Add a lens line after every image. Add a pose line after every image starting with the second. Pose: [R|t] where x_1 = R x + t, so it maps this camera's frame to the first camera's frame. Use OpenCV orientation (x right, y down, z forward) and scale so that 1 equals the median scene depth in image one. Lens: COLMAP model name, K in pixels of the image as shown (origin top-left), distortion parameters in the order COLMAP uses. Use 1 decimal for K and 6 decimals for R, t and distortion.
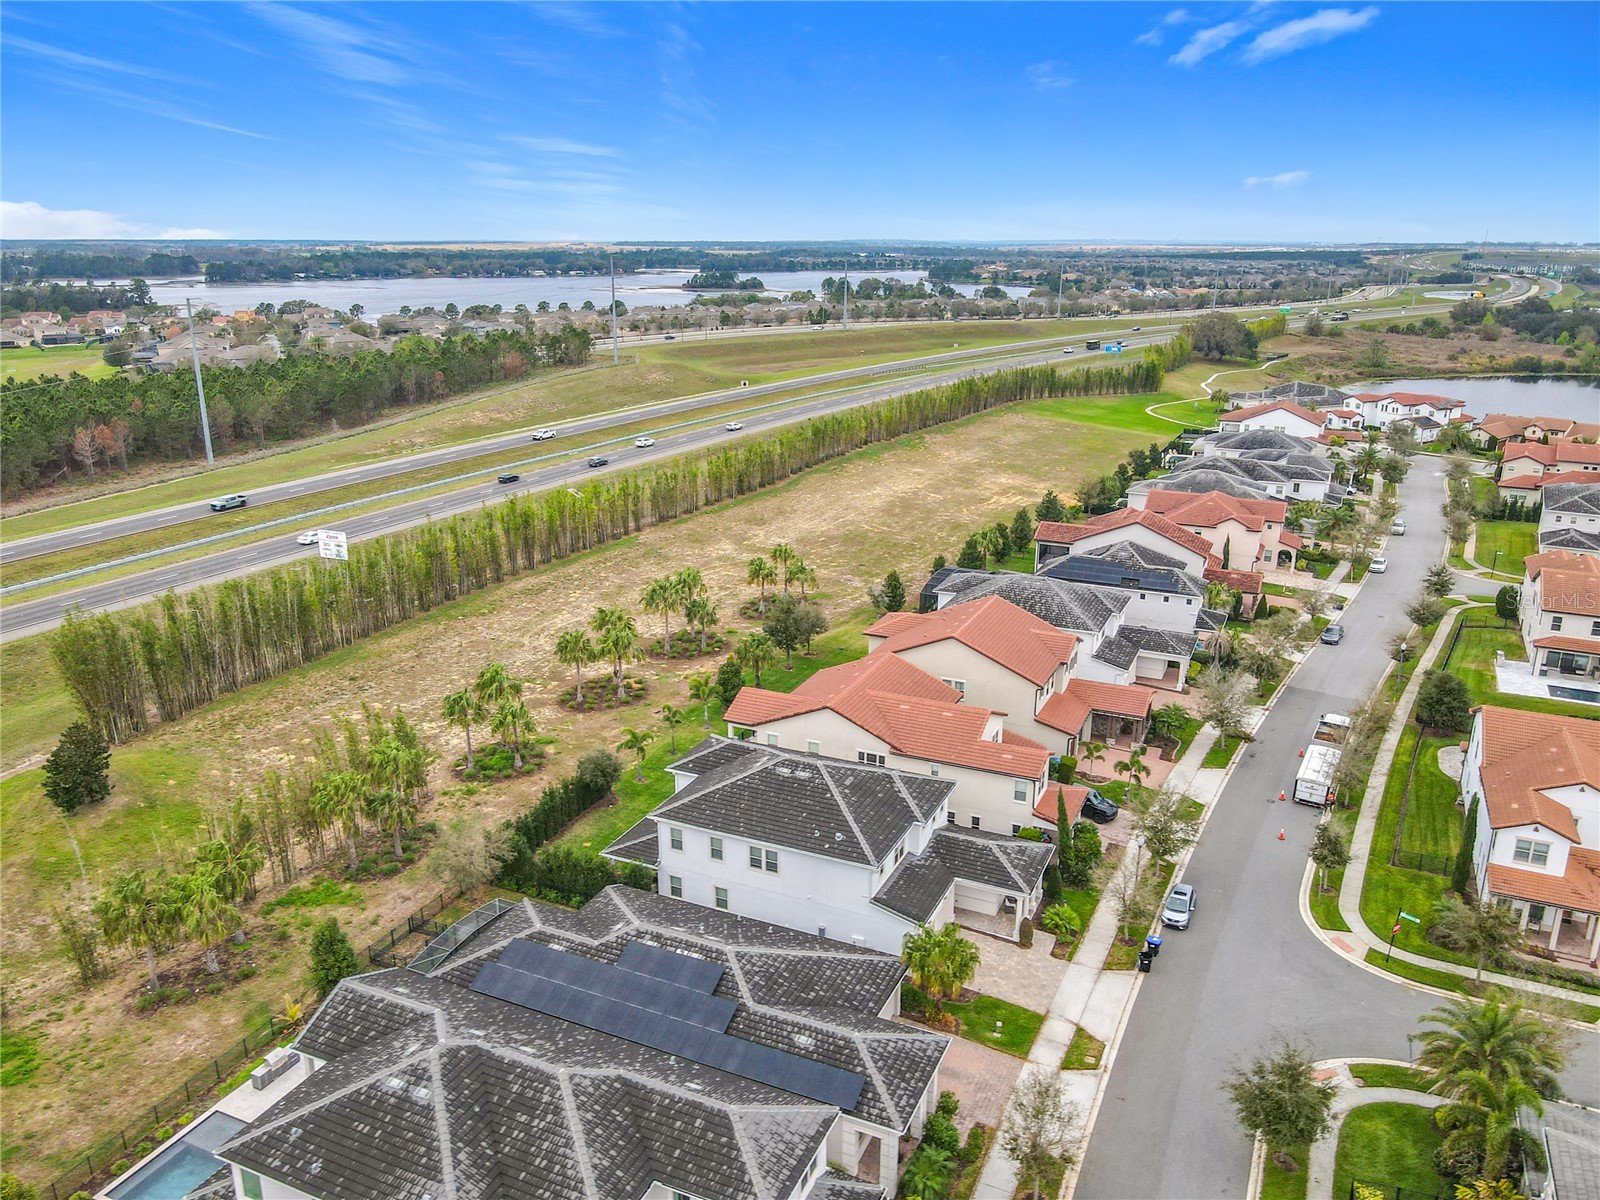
lens RADIAL K [[1203.9, 0, 790.7], [0, 1203.9, 608.1], [0, 0, 1]] dist [-0.006995, 0.012069]
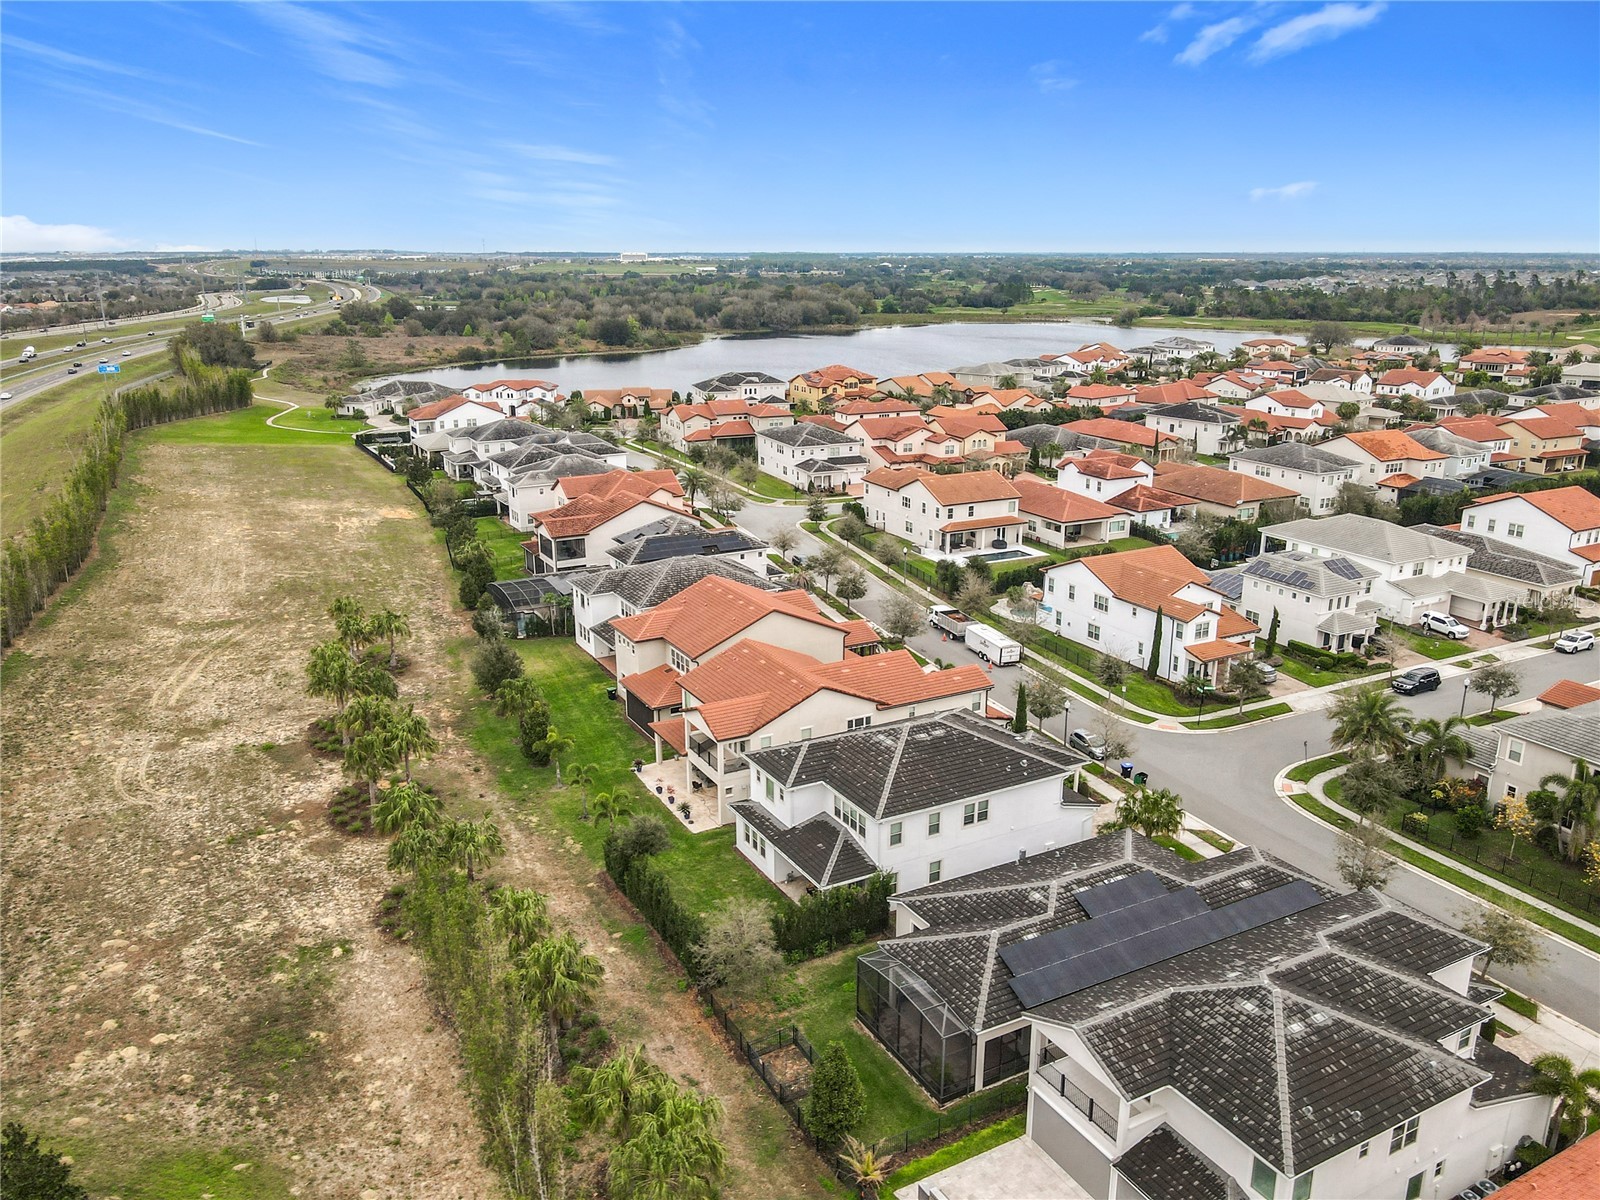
lens RADIAL K [[1221.8, 0, 800.0], [0, 1221.8, 600.0], [0, 0, 1]] dist [0.000495, 0.004839]
pose [[0.595836, -0.226292, 0.770566, -0.885584], [0.239653, 0.965866, 0.098336, -0.110452], [-0.766516, 0.126076, 0.629729, 0.421697]]
